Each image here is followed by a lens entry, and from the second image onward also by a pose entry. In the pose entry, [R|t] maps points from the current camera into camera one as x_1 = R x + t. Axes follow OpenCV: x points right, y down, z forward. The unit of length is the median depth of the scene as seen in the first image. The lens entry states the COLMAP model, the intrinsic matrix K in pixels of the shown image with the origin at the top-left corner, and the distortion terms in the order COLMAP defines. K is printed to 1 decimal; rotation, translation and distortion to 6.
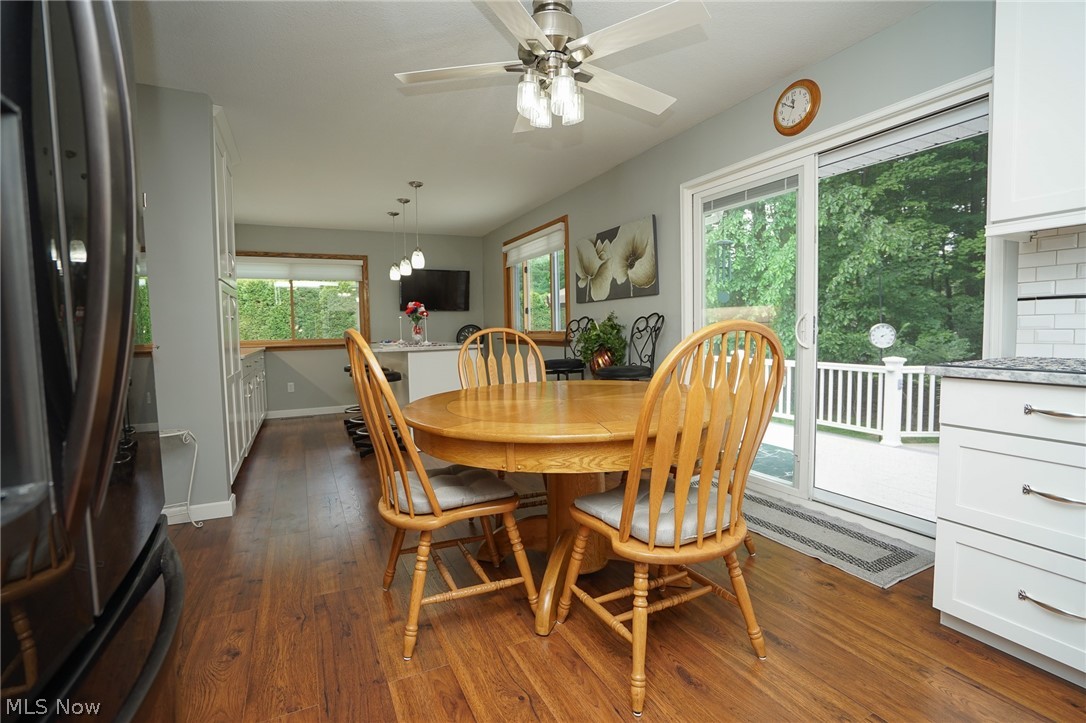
lens RADIAL K [[497.6, 0, 546.2], [0, 497.6, 357.6], [0, 0, 1]] dist [-0.061978, 0.022437]
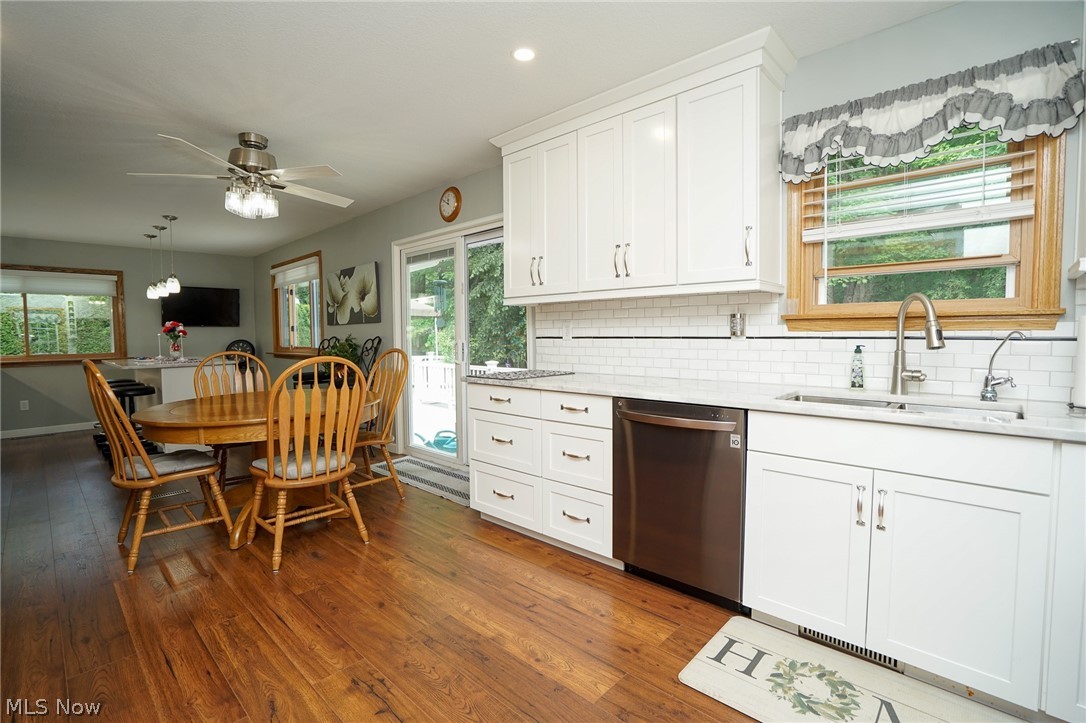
lens RADIAL K [[497.6, 0, 546.2], [0, 497.6, 357.6], [0, 0, 1]] dist [-0.061978, 0.022437]
pose [[0.936756, -0.008318, 0.349883, 0.159692], [0.013679, 0.999824, -0.012853, -0.009887], [-0.349715, 0.016826, 0.936705, -0.337881]]
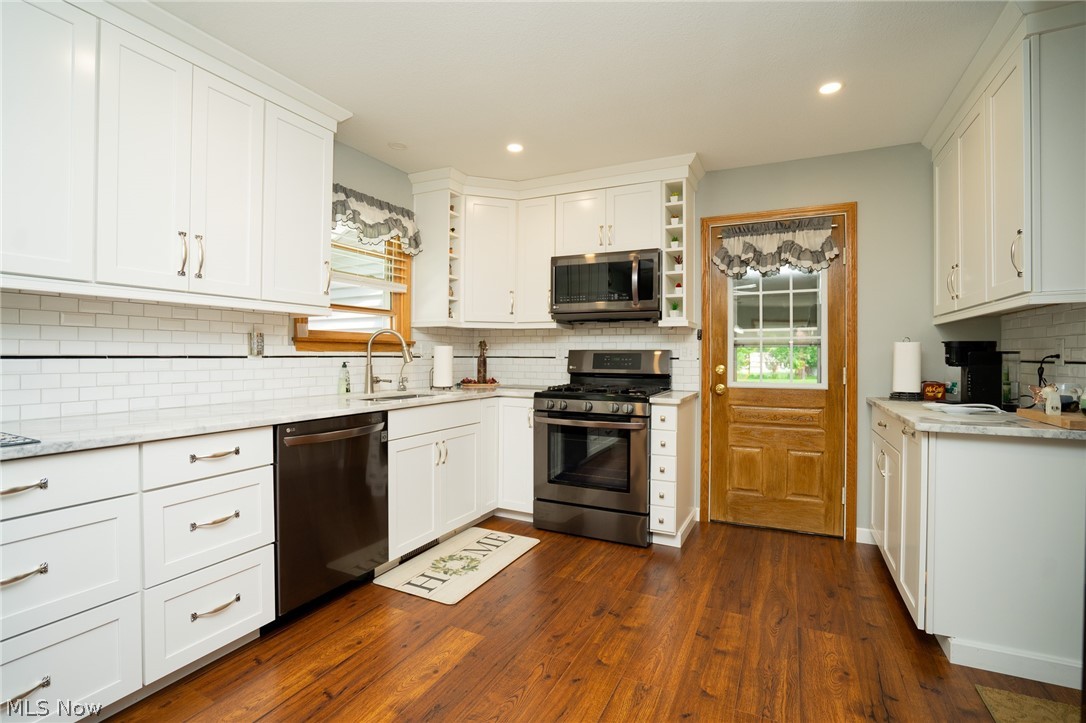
lens RADIAL K [[497.6, 0, 546.2], [0, 497.6, 357.6], [0, 0, 1]] dist [-0.061978, 0.022437]
pose [[-0.608739, 0.011262, 0.793290, -0.095030], [0.054146, 0.998158, 0.027379, -0.034282], [-0.791521, 0.059620, -0.608228, 0.215428]]
